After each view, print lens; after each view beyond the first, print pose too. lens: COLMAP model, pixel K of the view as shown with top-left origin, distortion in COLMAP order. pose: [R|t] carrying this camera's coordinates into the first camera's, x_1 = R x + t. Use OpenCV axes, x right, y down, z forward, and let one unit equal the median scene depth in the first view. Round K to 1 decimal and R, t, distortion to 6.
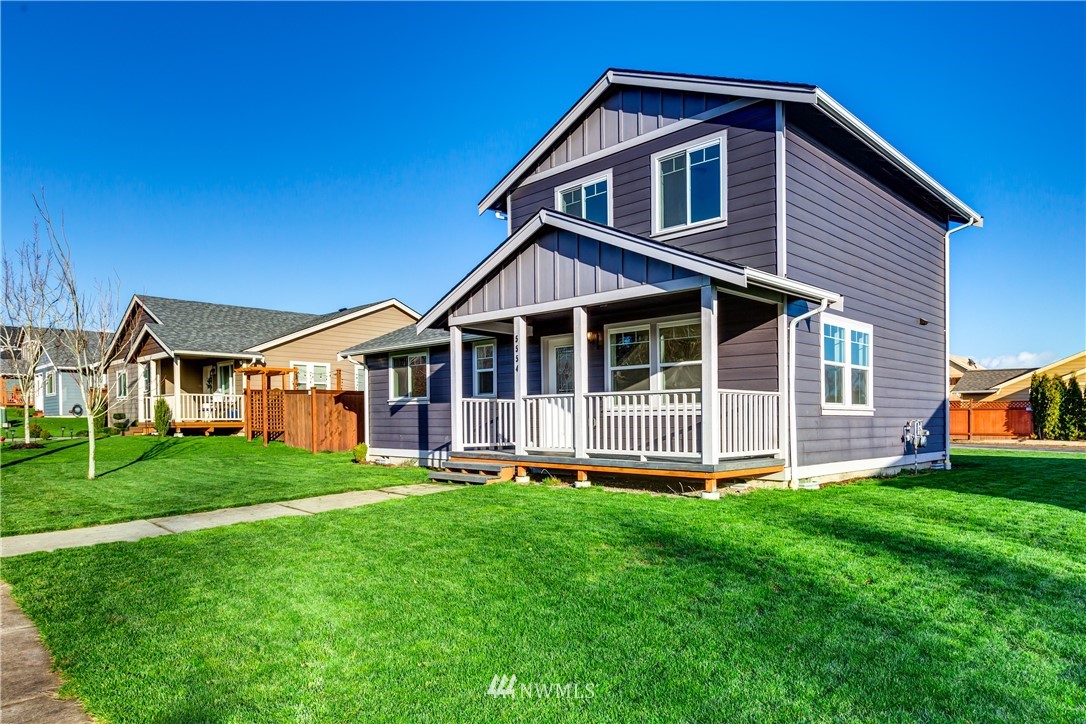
lens RADIAL K [[676.7, 0, 535.6], [0, 676.7, 363.8], [0, 0, 1]] dist [0.007775, 0.000638]
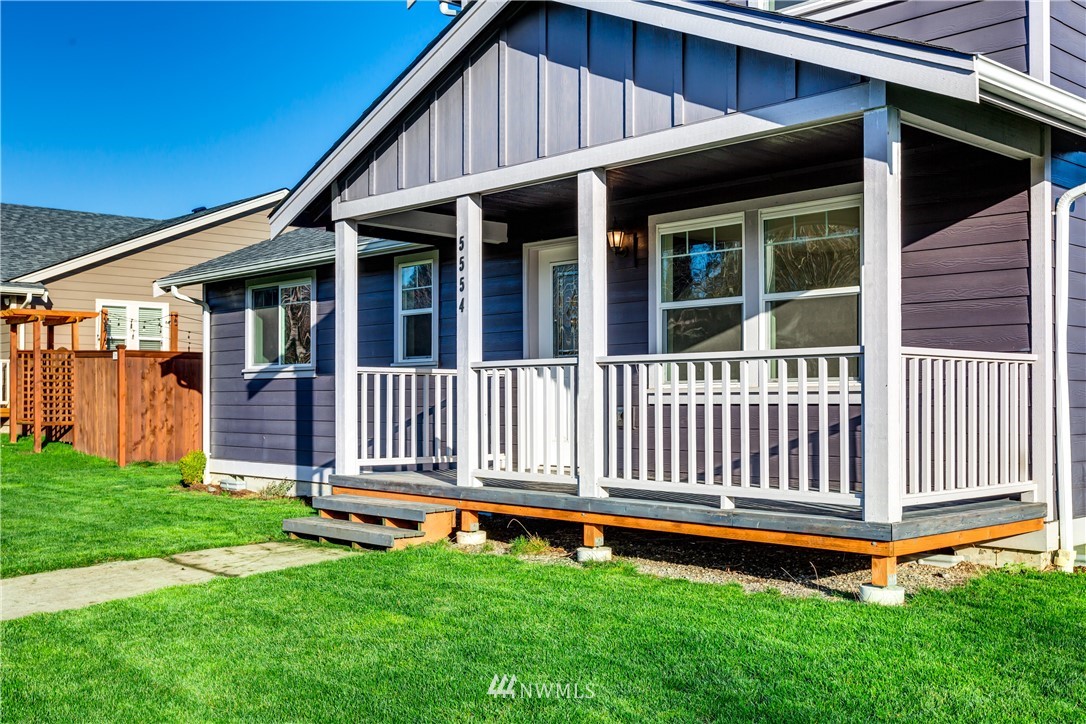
lens RADIAL K [[1125.6, 0, 498.1], [0, 1125.6, 350.6], [0, 0, 1]] dist [0.015252, 0.000000]
pose [[0.998870, 0.000205, -0.047516, 0.036637], [0.001604, 0.999276, 0.038023, 0.009286], [0.047489, -0.038056, 0.998147, 0.213316]]
